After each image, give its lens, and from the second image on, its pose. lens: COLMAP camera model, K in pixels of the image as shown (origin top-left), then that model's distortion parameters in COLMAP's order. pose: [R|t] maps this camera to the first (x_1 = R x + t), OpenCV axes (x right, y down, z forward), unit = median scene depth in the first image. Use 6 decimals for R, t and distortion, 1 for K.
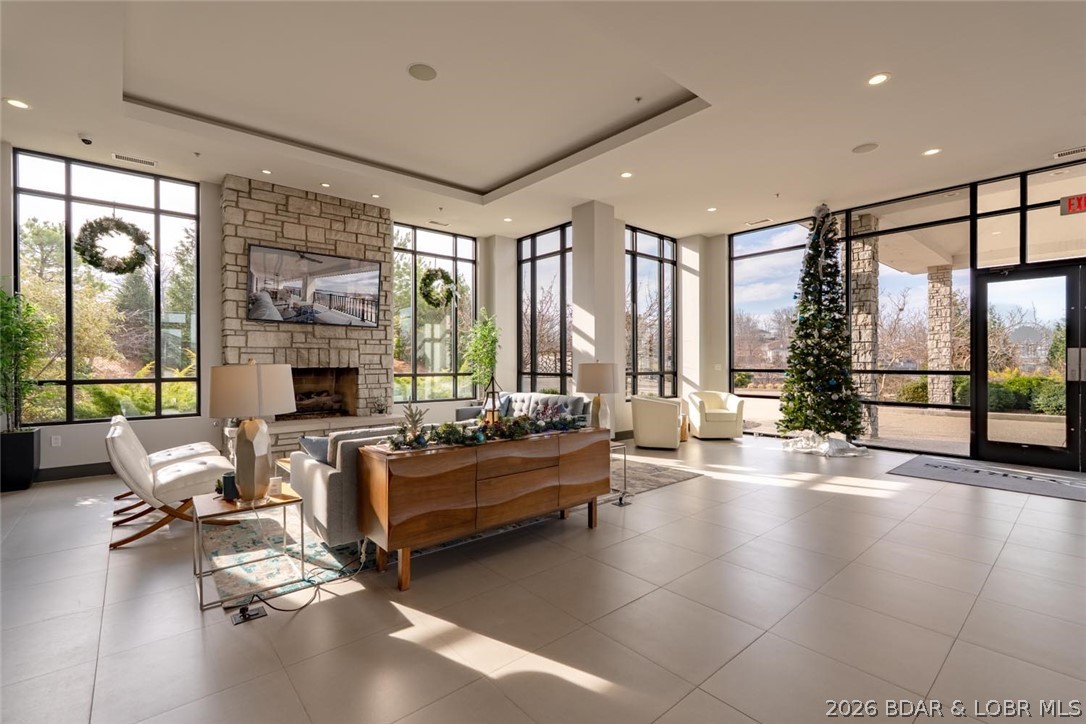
lens RADIAL K [[487.4, 0, 539.3], [0, 487.4, 361.6], [0, 0, 1]] dist [-0.000605, -0.000808]
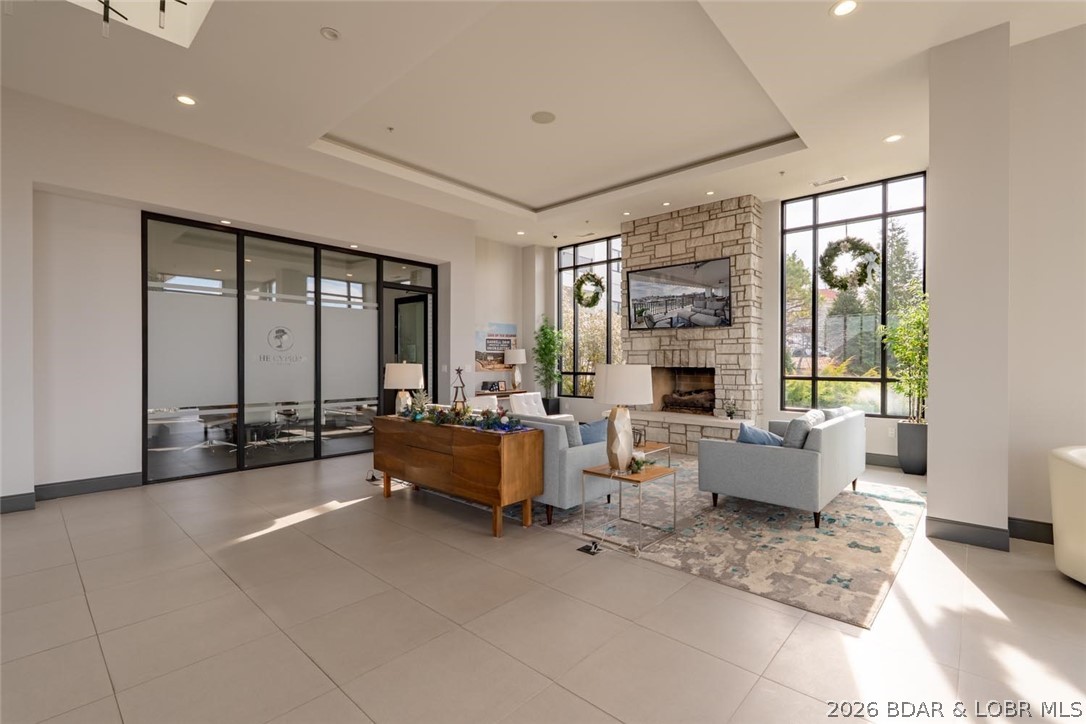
lens RADIAL K [[487.4, 0, 539.3], [0, 487.4, 361.6], [0, 0, 1]] dist [-0.000605, -0.000808]
pose [[0.108318, 0.004464, -0.994106, 0.580627], [0.002032, 0.999987, 0.004712, -0.005759], [0.994114, -0.002530, 0.108308, 0.529722]]
